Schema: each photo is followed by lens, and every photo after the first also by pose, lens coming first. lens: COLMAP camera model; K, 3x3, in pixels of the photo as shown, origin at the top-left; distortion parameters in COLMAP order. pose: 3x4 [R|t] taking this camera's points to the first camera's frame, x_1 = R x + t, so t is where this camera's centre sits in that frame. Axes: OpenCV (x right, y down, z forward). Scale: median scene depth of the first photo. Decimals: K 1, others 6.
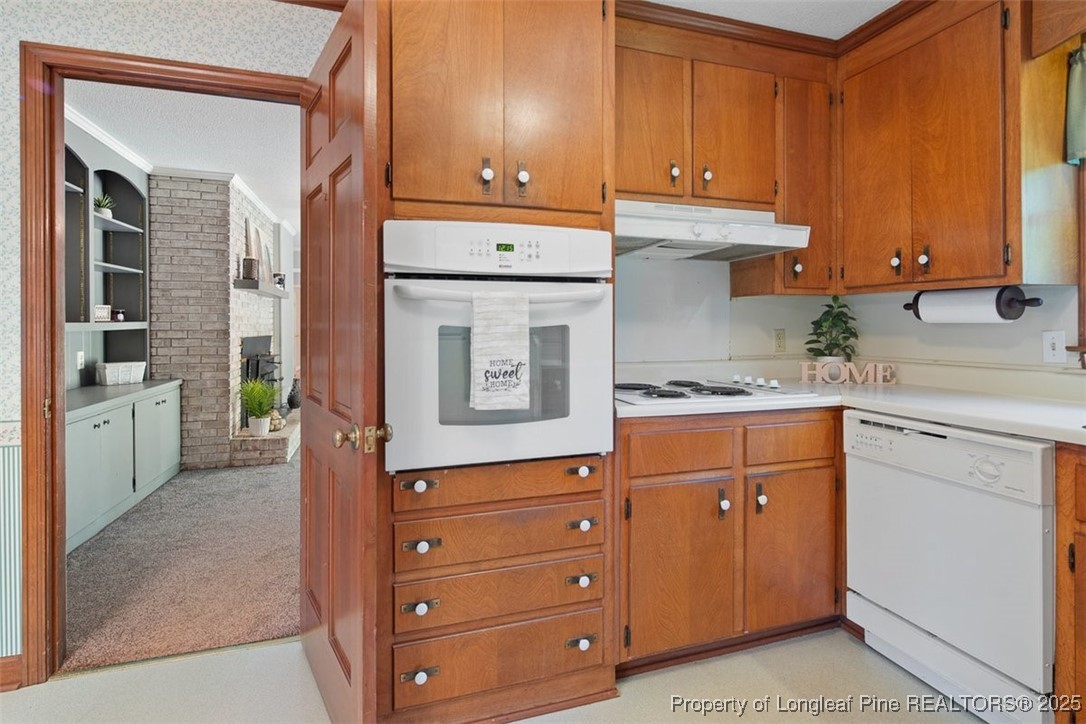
lens RADIAL K [[535.2, 0, 543.0], [0, 535.2, 322.0], [0, 0, 1]] dist [0.001025, -0.000490]
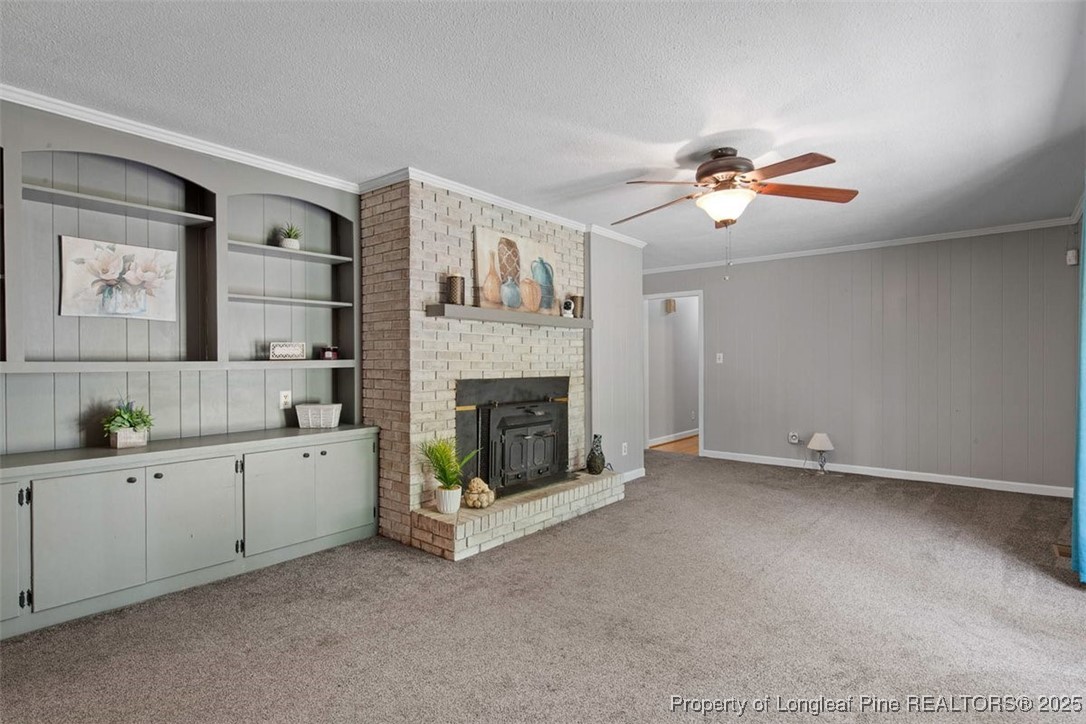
lens RADIAL K [[535.2, 0, 541.6], [0, 535.2, 361.9], [0, 0, 1]] dist [0.001025, -0.000490]
pose [[0.527913, 0.003877, -0.849290, 0.178581], [0.002747, 0.999977, 0.006273, -0.001214], [0.849294, -0.005645, 0.527890, 0.754085]]
